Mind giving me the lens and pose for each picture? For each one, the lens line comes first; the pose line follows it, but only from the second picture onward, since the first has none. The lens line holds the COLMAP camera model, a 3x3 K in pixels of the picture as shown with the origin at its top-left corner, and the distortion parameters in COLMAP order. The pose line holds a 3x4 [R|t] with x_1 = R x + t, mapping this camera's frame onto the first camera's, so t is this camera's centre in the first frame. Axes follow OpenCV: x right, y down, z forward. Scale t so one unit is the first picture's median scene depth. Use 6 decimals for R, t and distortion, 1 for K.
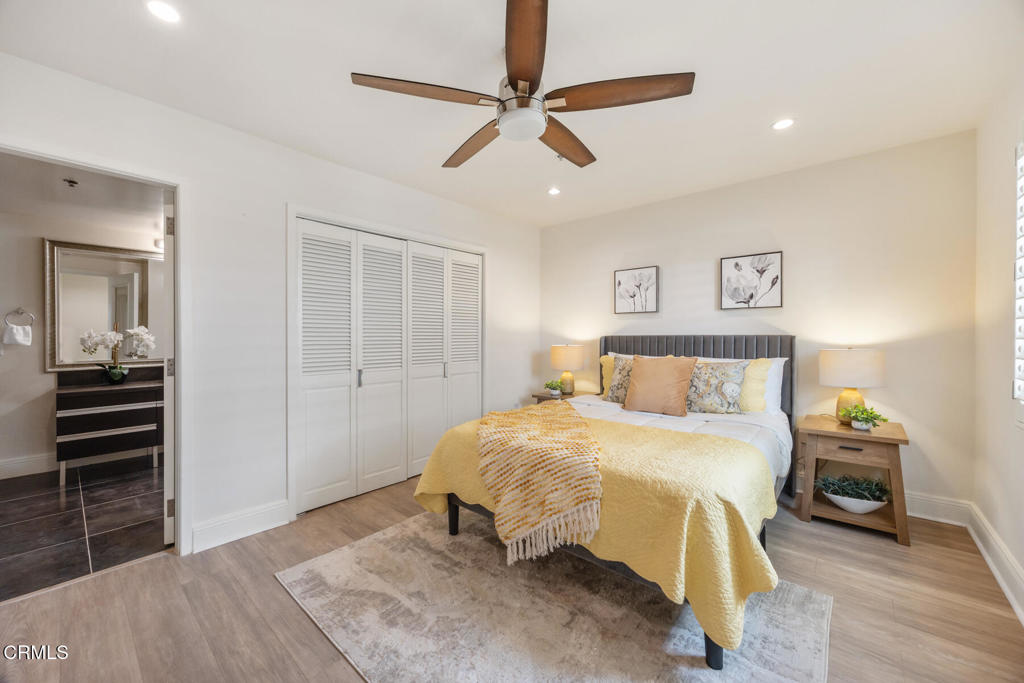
lens RADIAL K [[396.6, 0, 512.0], [0, 396.6, 339.5], [0, 0, 1]] dist [-0.001274, 0.000003]
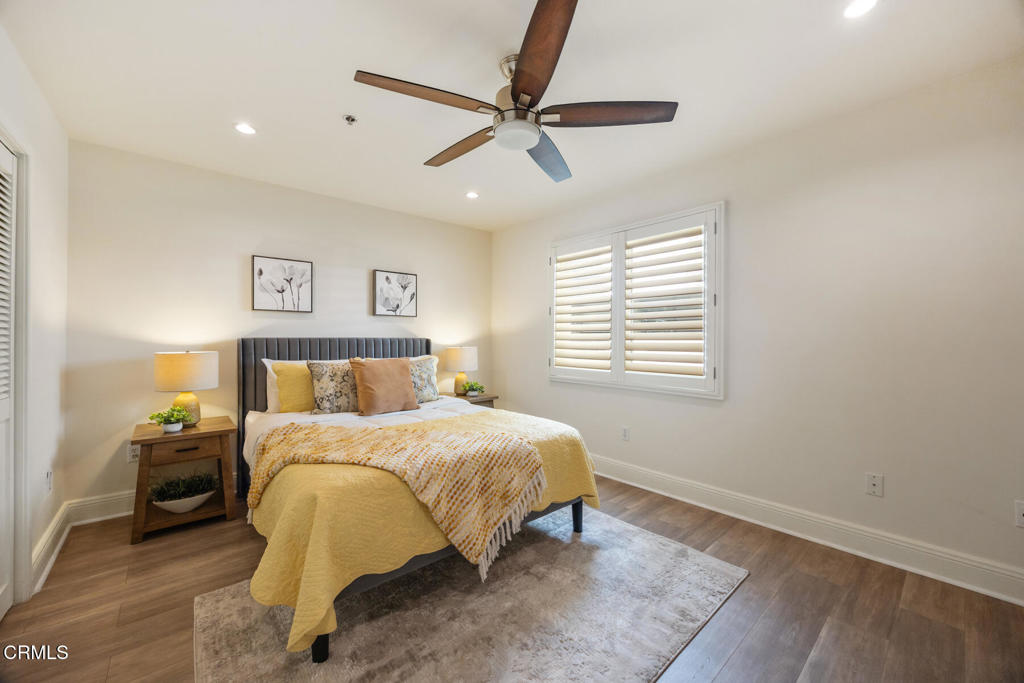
lens RADIAL K [[396.6, 0, 512.0], [0, 396.6, 339.5], [0, 0, 1]] dist [-0.001274, 0.000003]
pose [[0.125137, 0.001223, 0.992139, -0.573266], [0.008371, 0.999962, -0.002288, -0.000394], [-0.992104, 0.008591, 0.125122, 0.499115]]
